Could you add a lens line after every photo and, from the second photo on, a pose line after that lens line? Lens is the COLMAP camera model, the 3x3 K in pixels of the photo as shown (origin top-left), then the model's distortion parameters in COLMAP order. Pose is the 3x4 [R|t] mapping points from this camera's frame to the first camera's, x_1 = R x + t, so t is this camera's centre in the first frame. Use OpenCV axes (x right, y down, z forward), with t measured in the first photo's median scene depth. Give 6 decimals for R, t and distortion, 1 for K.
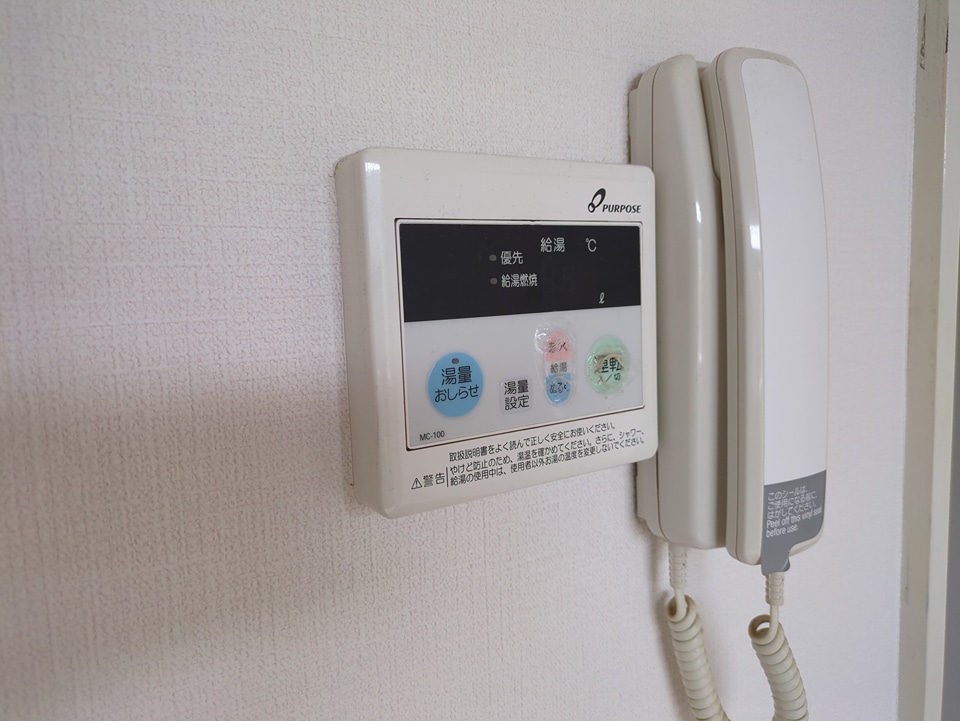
lens RADIAL K [[720.7, 0, 485.0], [0, 720.7, 367.0], [0, 0, 1]] dist [0.049048, -0.051973]
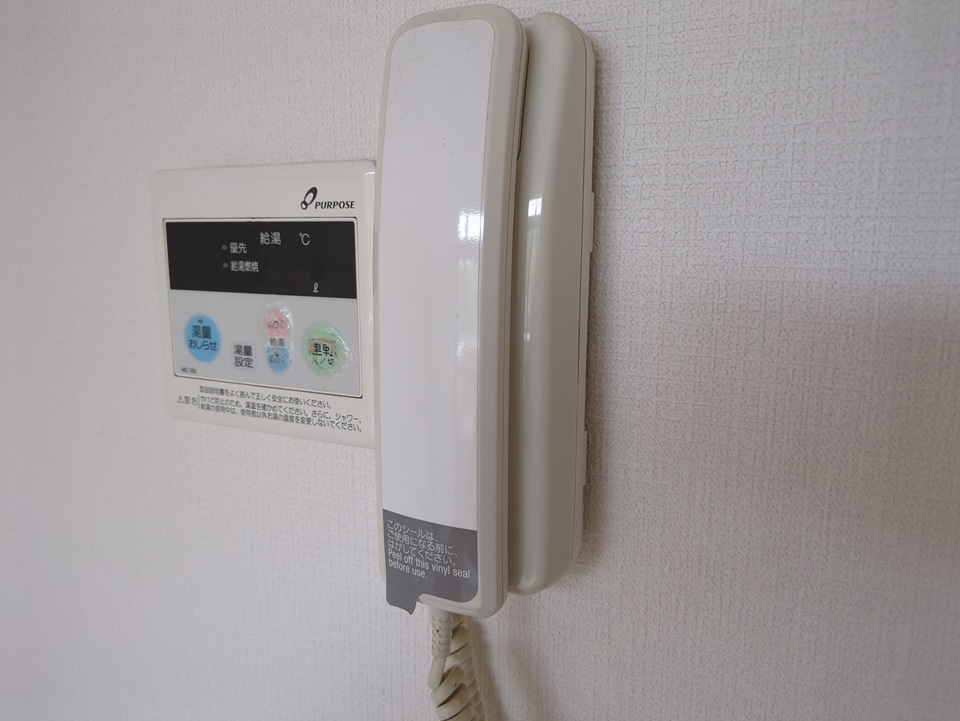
lens RADIAL K [[720.7, 0, 485.0], [0, 720.7, 367.0], [0, 0, 1]] dist [0.049048, -0.051973]
pose [[0.495246, 0.197152, -0.846086, 1.294359], [-0.123382, 0.979999, 0.156136, -0.188246], [0.859947, 0.027066, 0.509666, 0.692160]]
